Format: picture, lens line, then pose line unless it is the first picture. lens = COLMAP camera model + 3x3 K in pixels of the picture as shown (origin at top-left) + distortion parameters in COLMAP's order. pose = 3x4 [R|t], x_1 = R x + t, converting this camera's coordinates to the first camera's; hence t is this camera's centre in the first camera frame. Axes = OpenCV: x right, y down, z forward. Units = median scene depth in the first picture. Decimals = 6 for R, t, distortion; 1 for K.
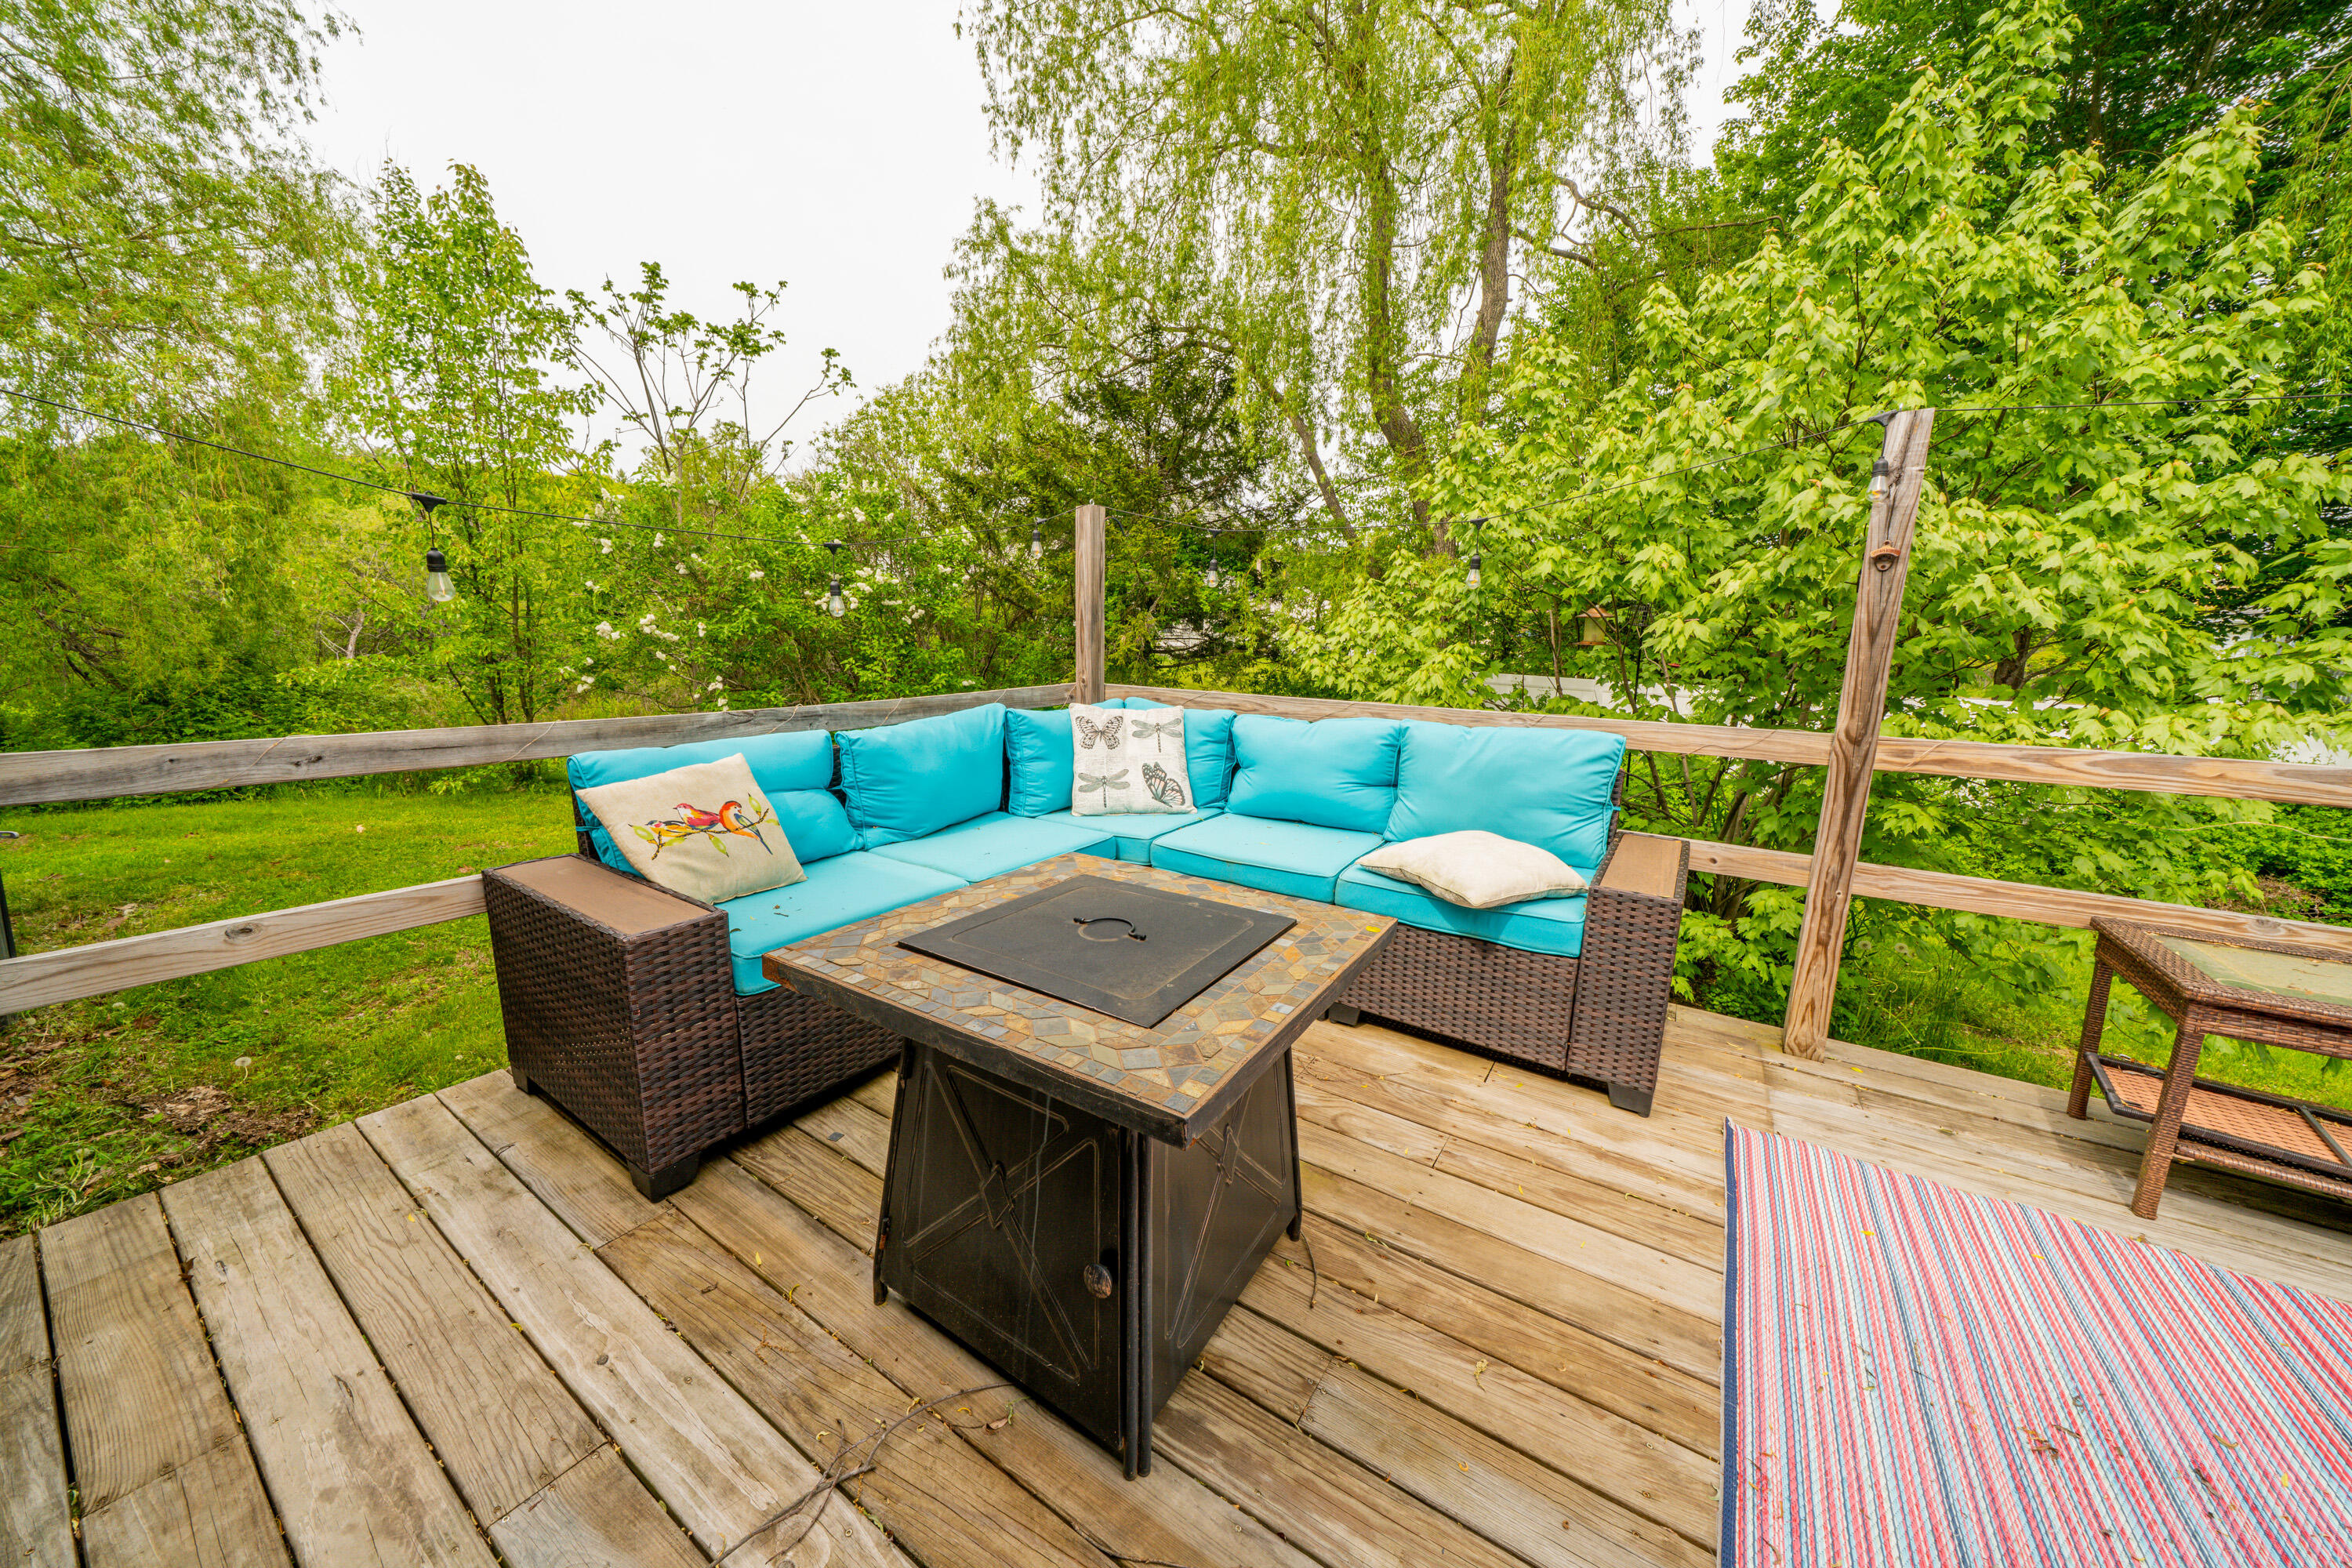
lens RADIAL K [[803.5, 0, 1176.0], [0, 803.5, 784.0], [0, 0, 1]] dist [-0.001763, -0.000170]
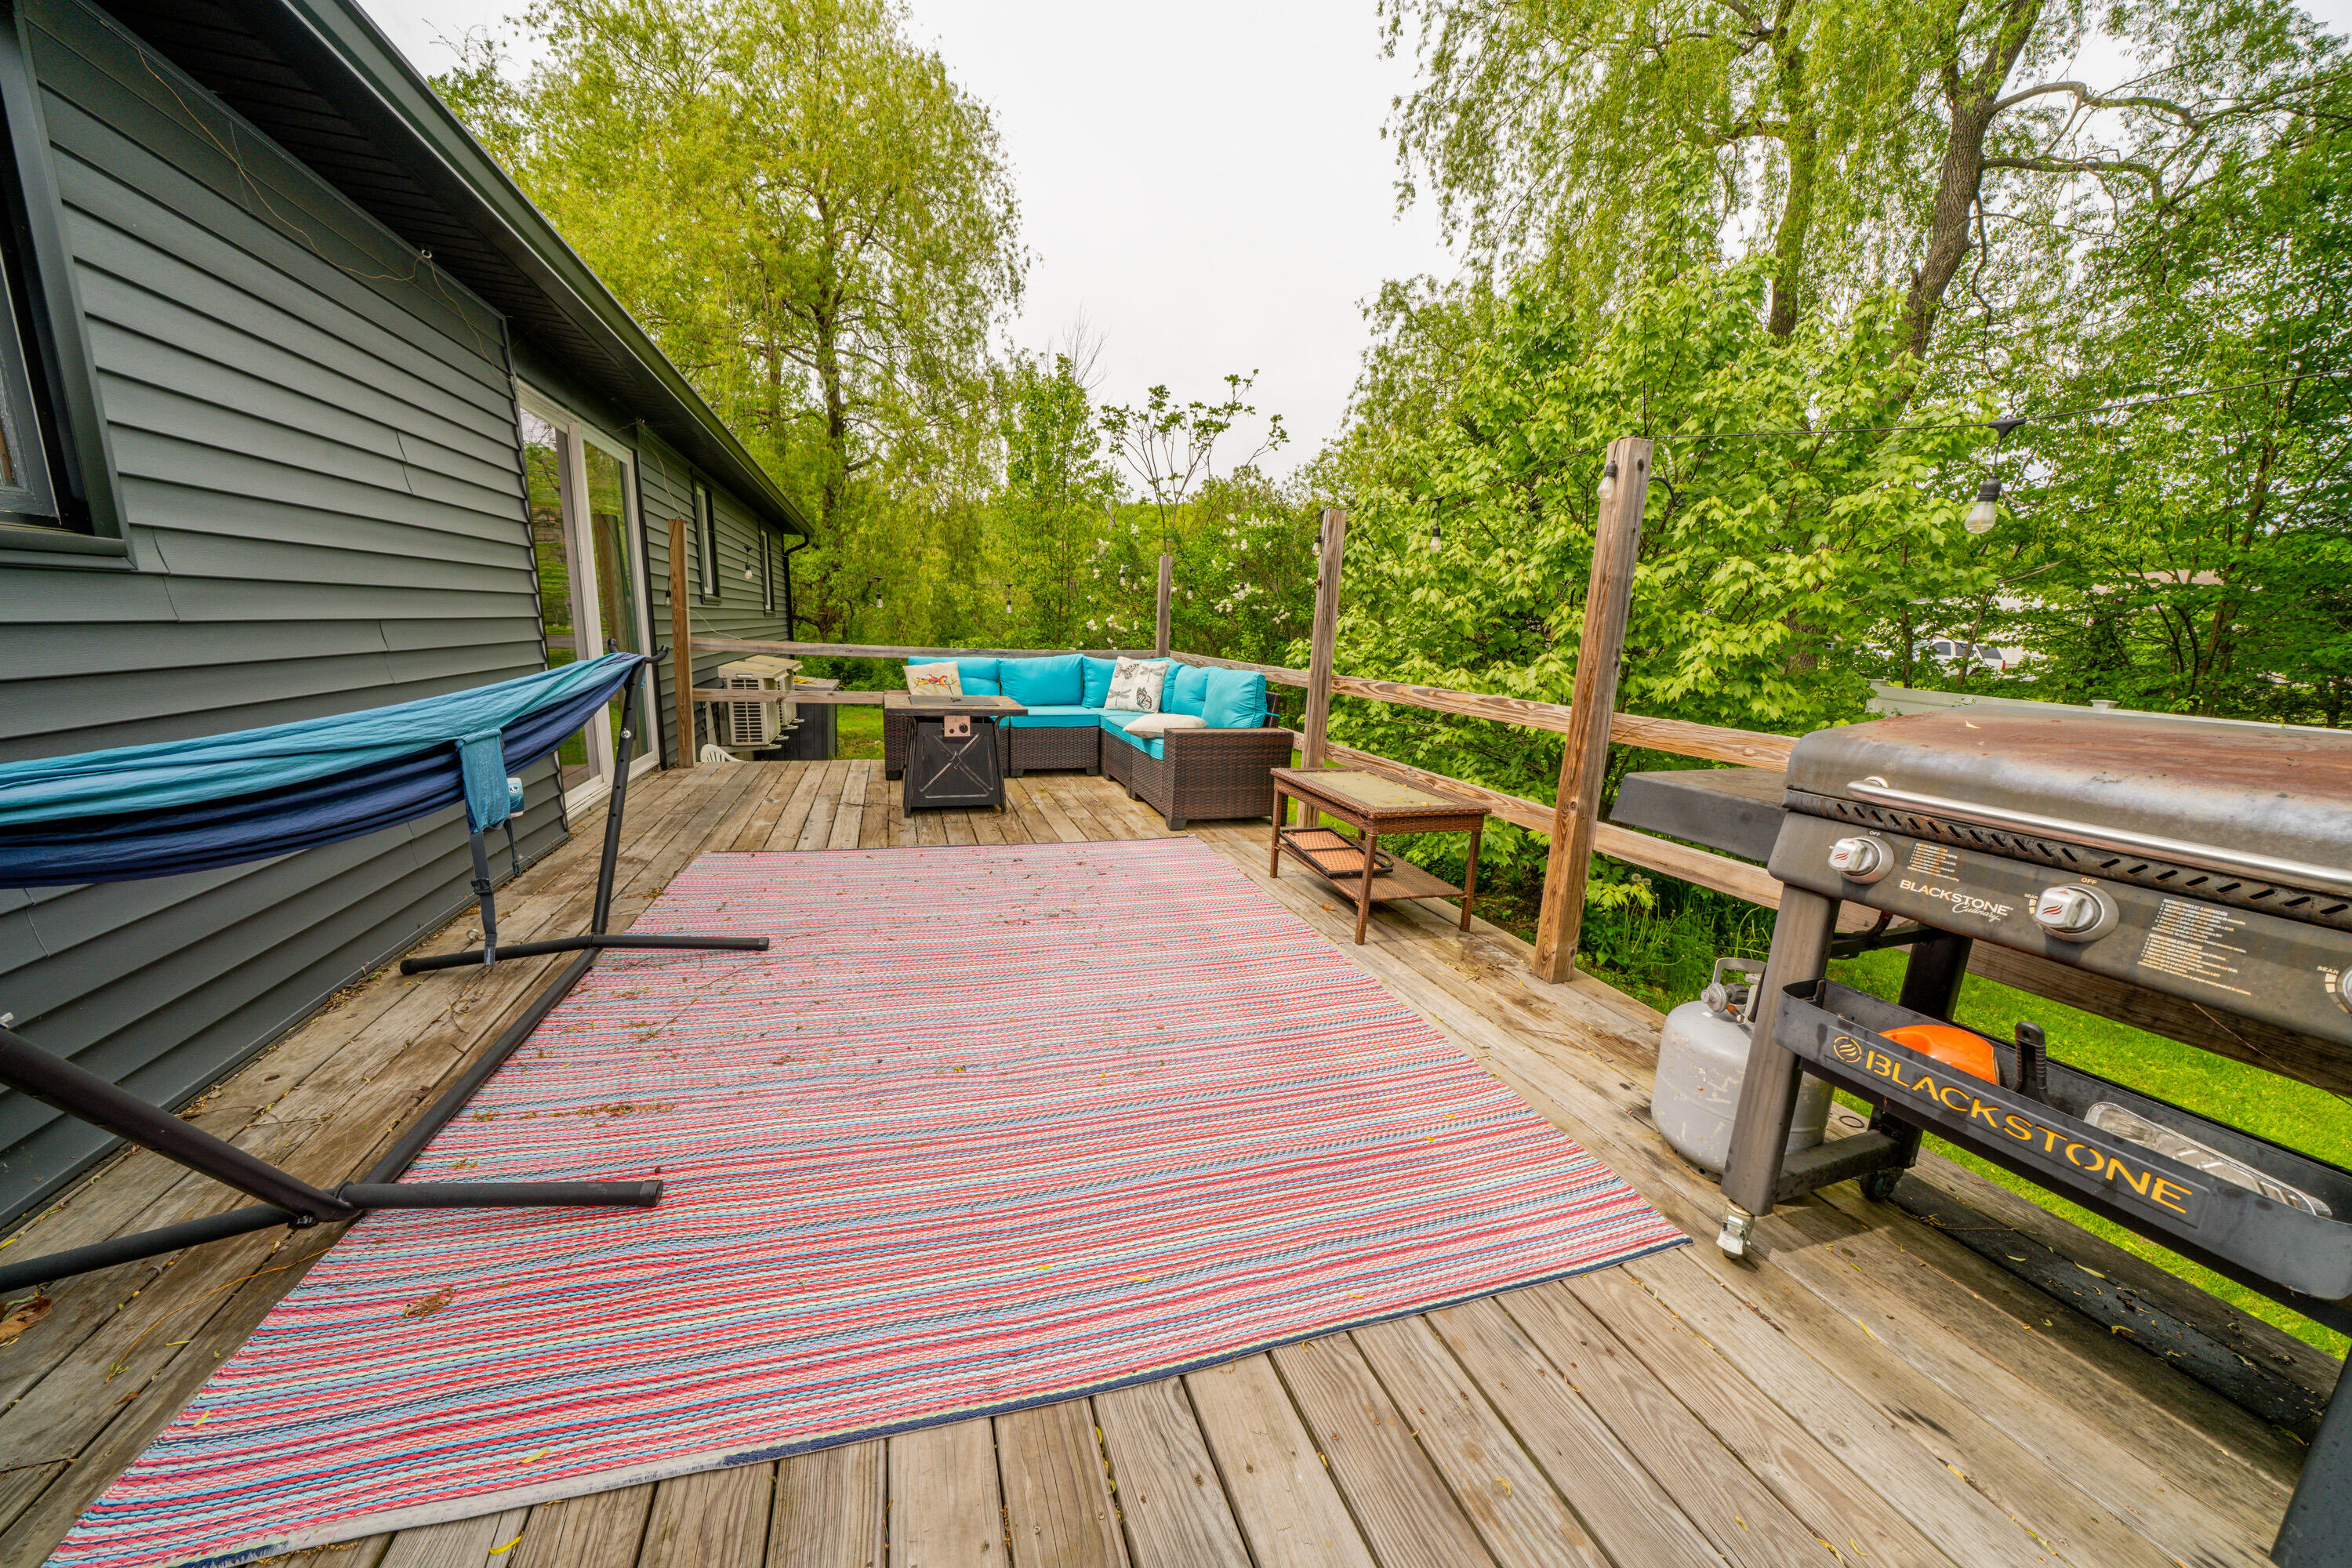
lens RADIAL K [[824.7, 0, 1176.0], [0, 824.7, 784.0], [0, 0, 1]] dist [0.001503, 0.000047]
pose [[0.785178, 0.125366, -0.606448, 1.506934], [-0.131893, 0.990680, 0.034031, 0.151589], [0.605062, 0.053266, 0.794394, -0.648720]]
